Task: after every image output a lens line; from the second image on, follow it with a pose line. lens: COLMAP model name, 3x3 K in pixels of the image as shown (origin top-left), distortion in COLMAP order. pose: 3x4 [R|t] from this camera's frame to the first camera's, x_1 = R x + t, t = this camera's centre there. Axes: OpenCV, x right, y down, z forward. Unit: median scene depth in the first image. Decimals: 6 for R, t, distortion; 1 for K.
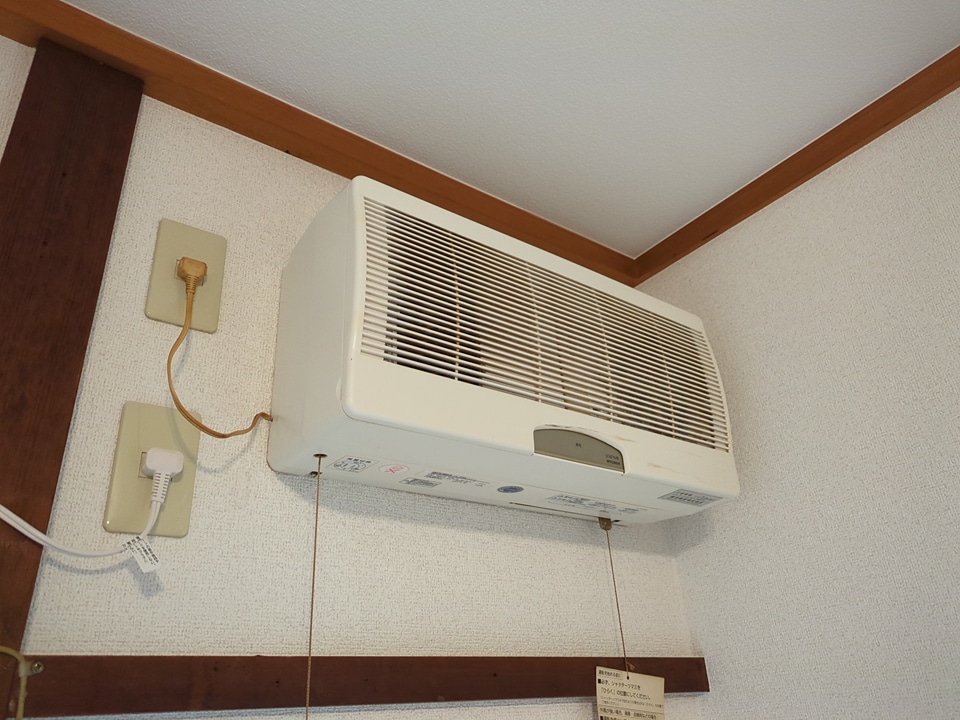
lens RADIAL K [[731.0, 0, 480.0], [0, 731.0, 360.0], [0, 0, 1]] dist [0.006838, 0.000571]
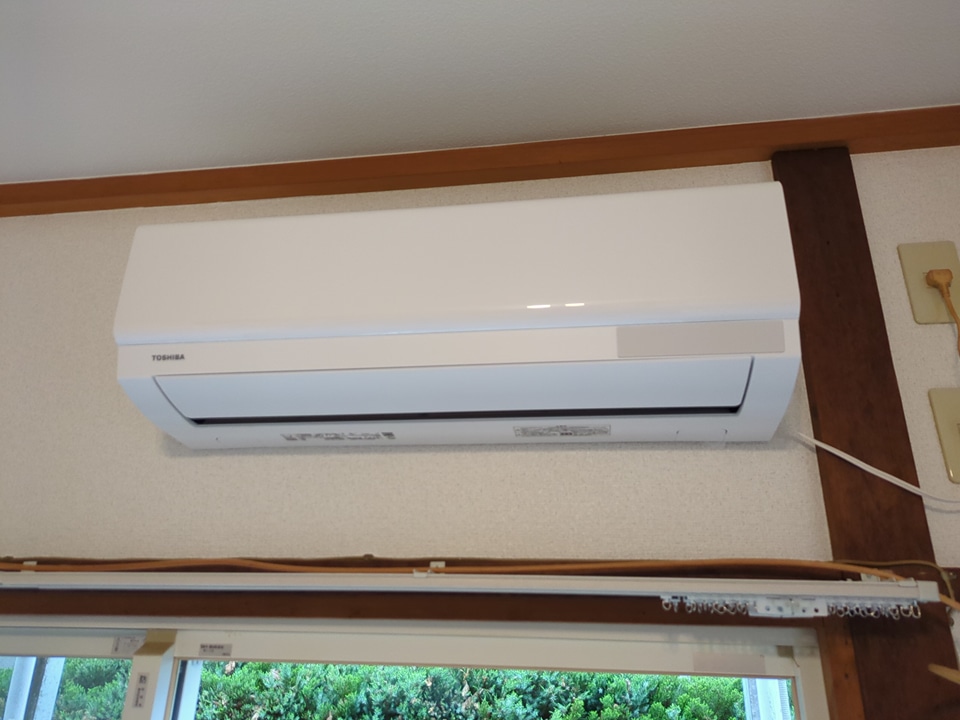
lens RADIAL K [[705.1, 0, 470.2], [0, 705.1, 356.7], [0, 0, 1]] dist [0.018853, -0.006749]
pose [[0.692283, -0.200596, -0.693185, -0.143903], [0.267391, 0.963516, -0.011782, -0.220105], [0.670258, -0.177195, 0.720663, -0.537095]]
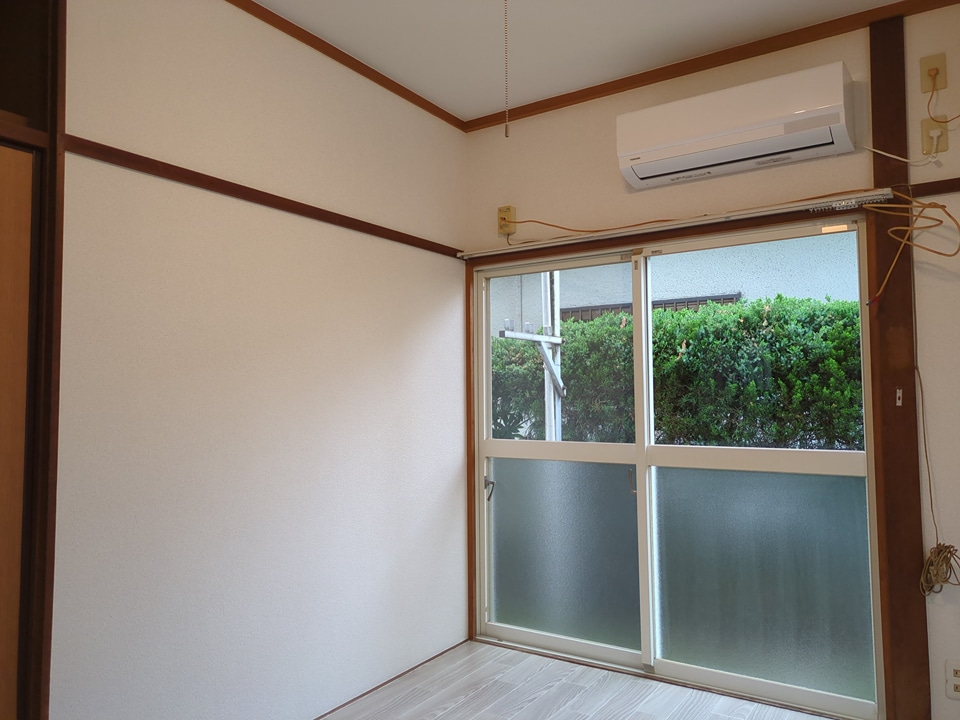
lens RADIAL K [[705.1, 0, 470.2], [0, 705.1, 356.7], [0, 0, 1]] dist [0.018853, -0.006749]
pose [[0.323994, 0.002023, -0.946057, 2.170671], [0.419785, 0.895856, 0.145679, -0.351747], [0.847826, -0.444339, 0.289403, -2.493775]]
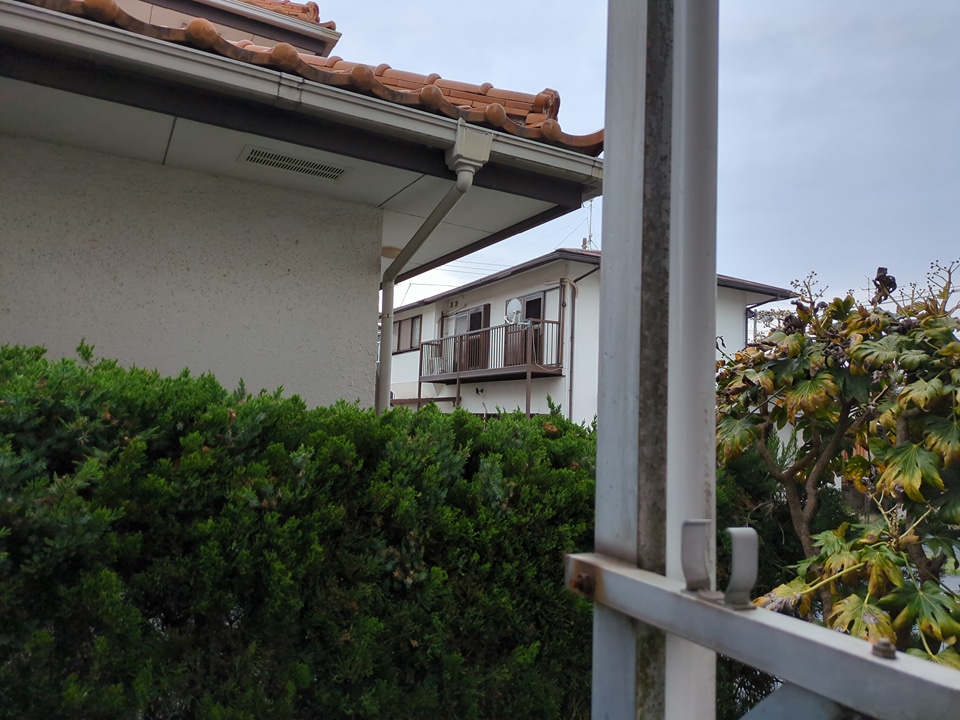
lens RADIAL K [[705.1, 0, 470.2], [0, 705.1, 356.7], [0, 0, 1]] dist [0.018853, -0.006749]
pose [[0.982368, 0.078432, -0.169712, -1.470682], [-0.011613, 0.931596, 0.363311, 0.683391], [0.186598, -0.354934, 0.916080, 0.651958]]
